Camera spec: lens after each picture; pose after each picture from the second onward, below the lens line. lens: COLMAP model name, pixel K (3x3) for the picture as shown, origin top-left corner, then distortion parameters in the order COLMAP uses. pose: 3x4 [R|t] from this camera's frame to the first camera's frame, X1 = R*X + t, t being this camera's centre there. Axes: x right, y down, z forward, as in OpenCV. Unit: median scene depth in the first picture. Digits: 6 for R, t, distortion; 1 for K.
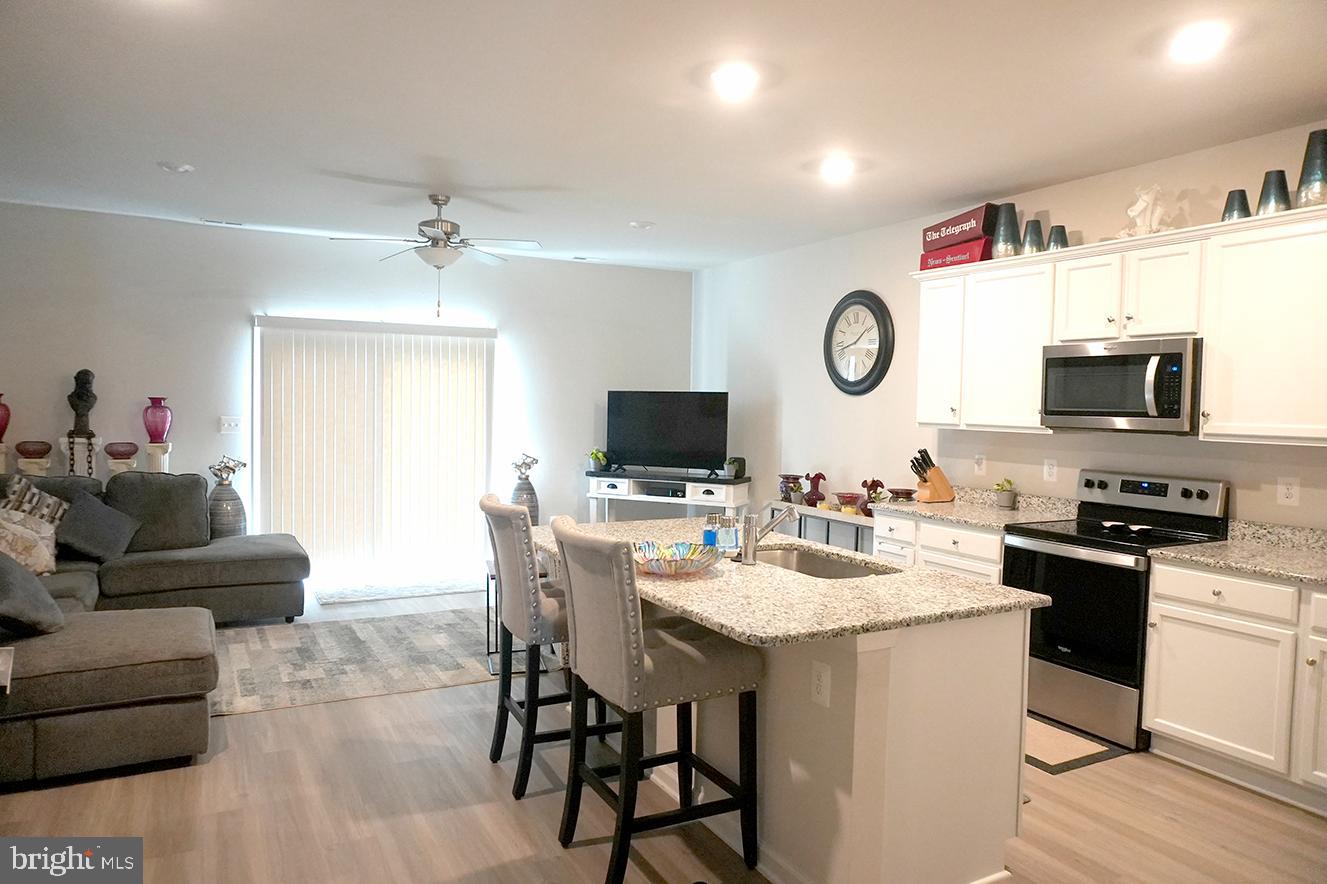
lens RADIAL K [[878.1, 0, 661.5], [0, 878.1, 442.5], [0, 0, 1]] dist [-0.045781, 0.022972]
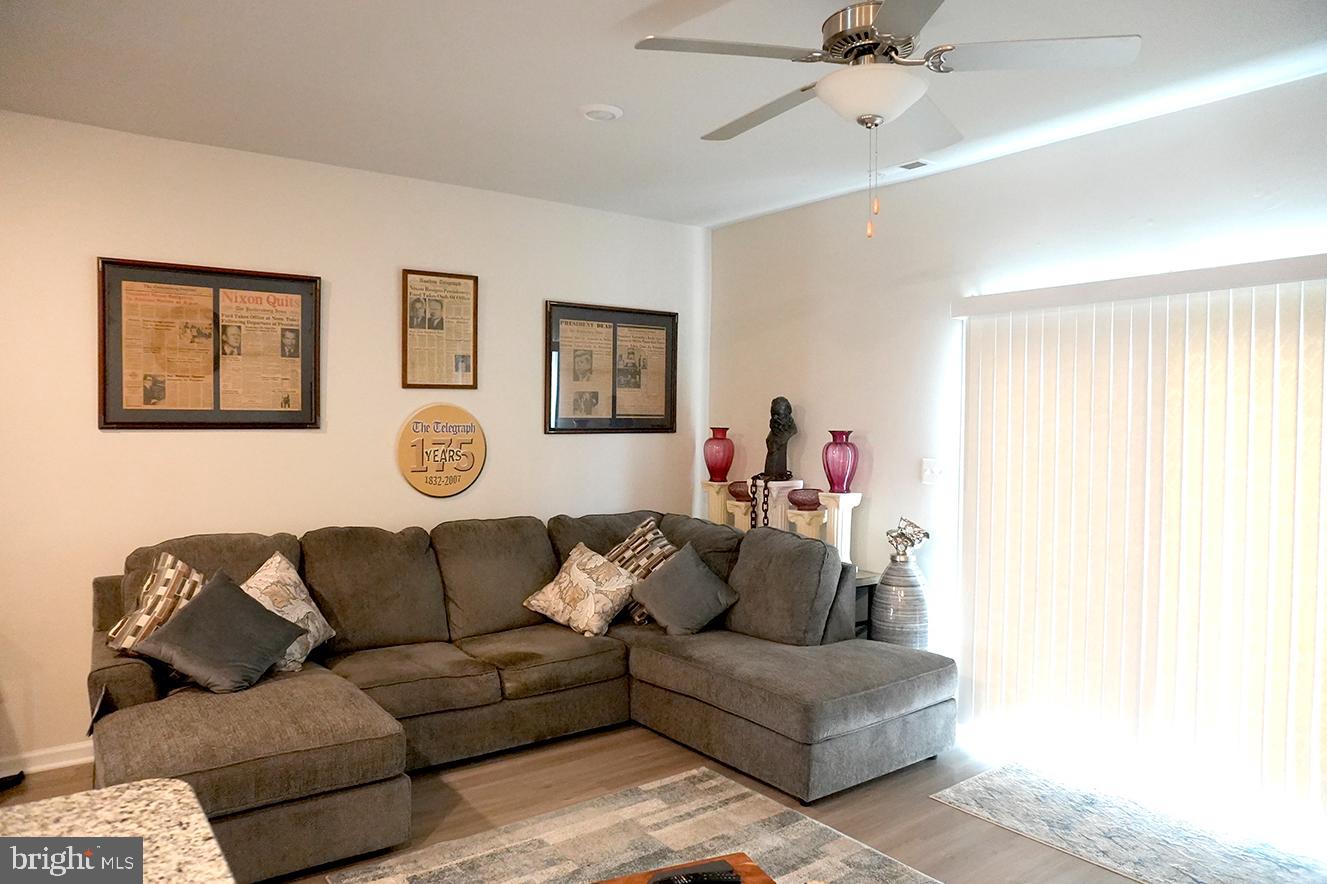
lens RADIAL K [[878.1, 0, 637.3], [0, 878.1, 445.9], [0, 0, 1]] dist [-0.045781, 0.022972]
pose [[0.125784, 0.013129, -0.991971, 0.139216], [-0.041014, 0.999126, 0.008023, -0.037758], [0.991209, 0.039675, 0.126213, 0.732936]]
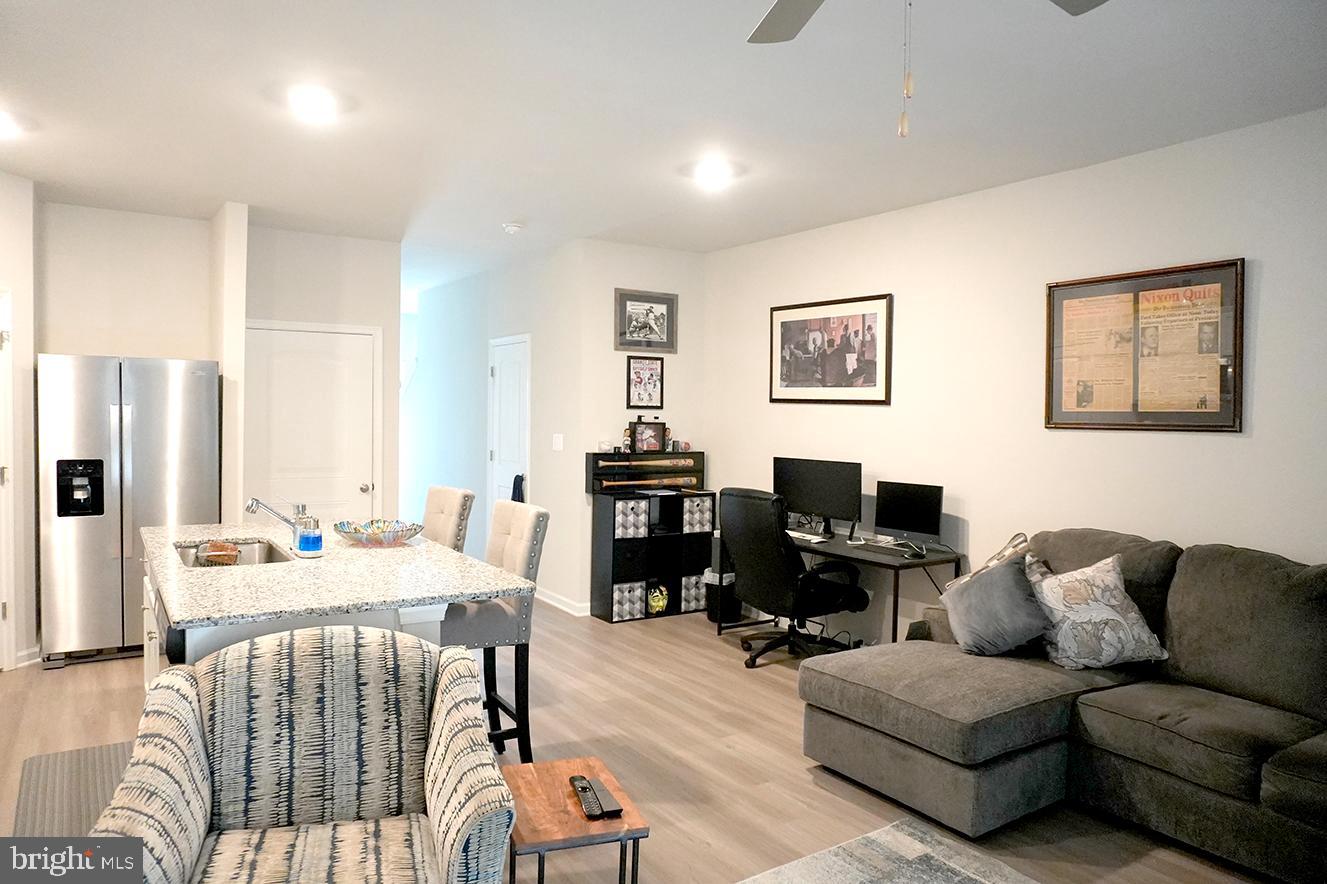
lens RADIAL K [[878.1, 0, 660.8], [0, 878.1, 440.3], [0, 0, 1]] dist [-0.045781, 0.022972]
pose [[-0.995449, -0.014232, -0.094228, -0.124039], [-0.020817, 0.997381, 0.069267, -0.063027], [0.092996, 0.070913, -0.993138, 1.124781]]
